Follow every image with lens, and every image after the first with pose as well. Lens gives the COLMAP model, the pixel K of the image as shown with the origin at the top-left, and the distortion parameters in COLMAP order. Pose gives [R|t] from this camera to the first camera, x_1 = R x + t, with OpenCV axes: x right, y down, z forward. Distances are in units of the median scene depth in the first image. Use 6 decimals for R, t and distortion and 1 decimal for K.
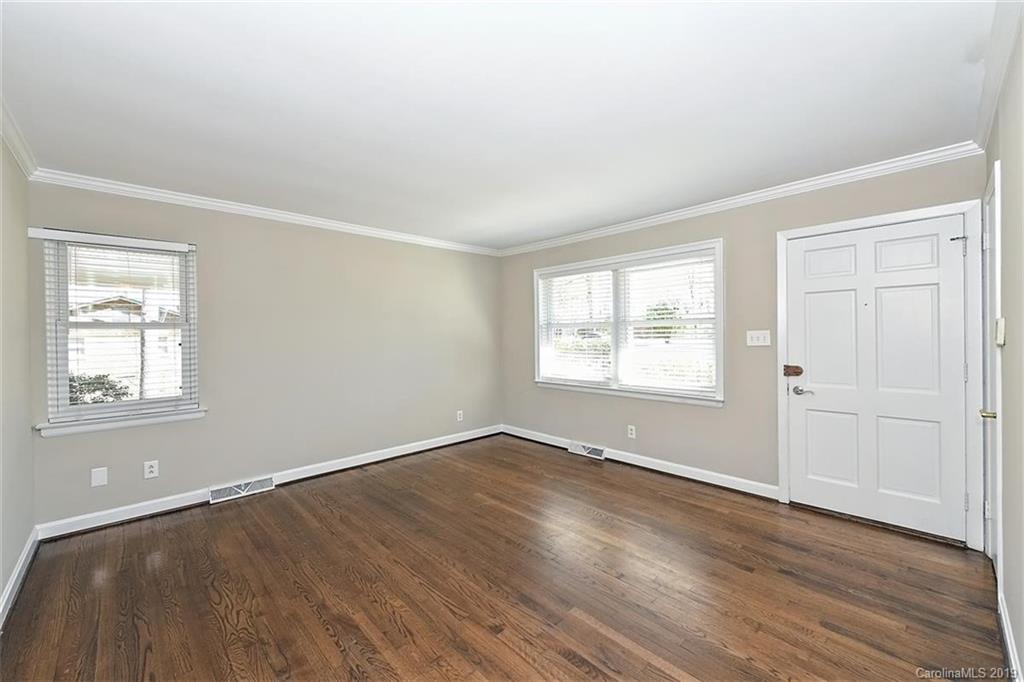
lens RADIAL K [[404.9, 0, 514.1], [0, 404.9, 338.7], [0, 0, 1]] dist [0.000607, -0.000074]
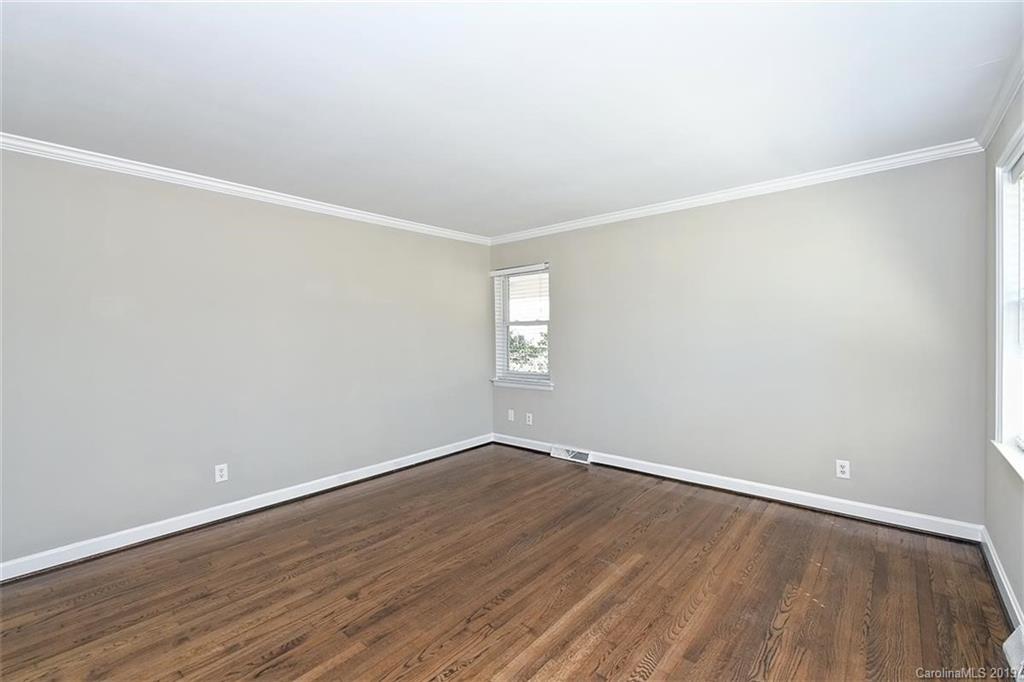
lens RADIAL K [[442.9, 0, 517.5], [0, 442.9, 337.6], [0, 0, 1]] dist [-0.000093, -0.000037]
pose [[0.100801, 0.022797, -0.994645, 0.681585], [0.000434, 0.999736, 0.022958, -0.014660], [0.994906, -0.002746, 0.100765, 0.751940]]
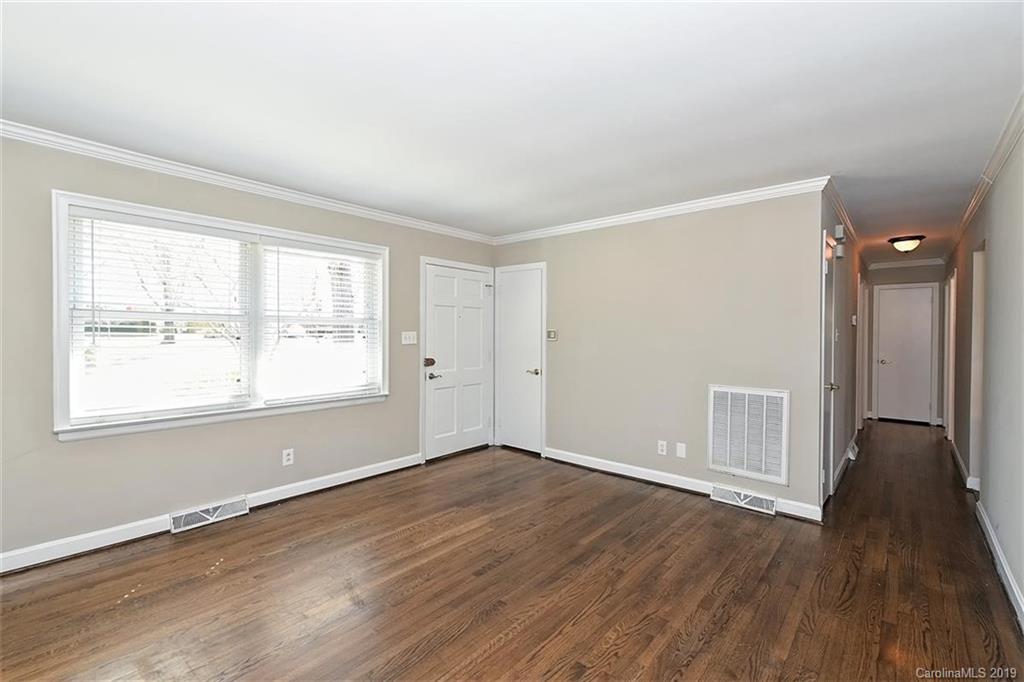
lens RADIAL K [[442.9, 0, 517.5], [0, 442.9, 337.6], [0, 0, 1]] dist [-0.000093, -0.000037]
pose [[-0.087349, 0.001794, 0.996176, -0.772709], [0.003081, 0.999994, -0.001530, 0.000895], [-0.996173, 0.002935, -0.087354, 0.804947]]
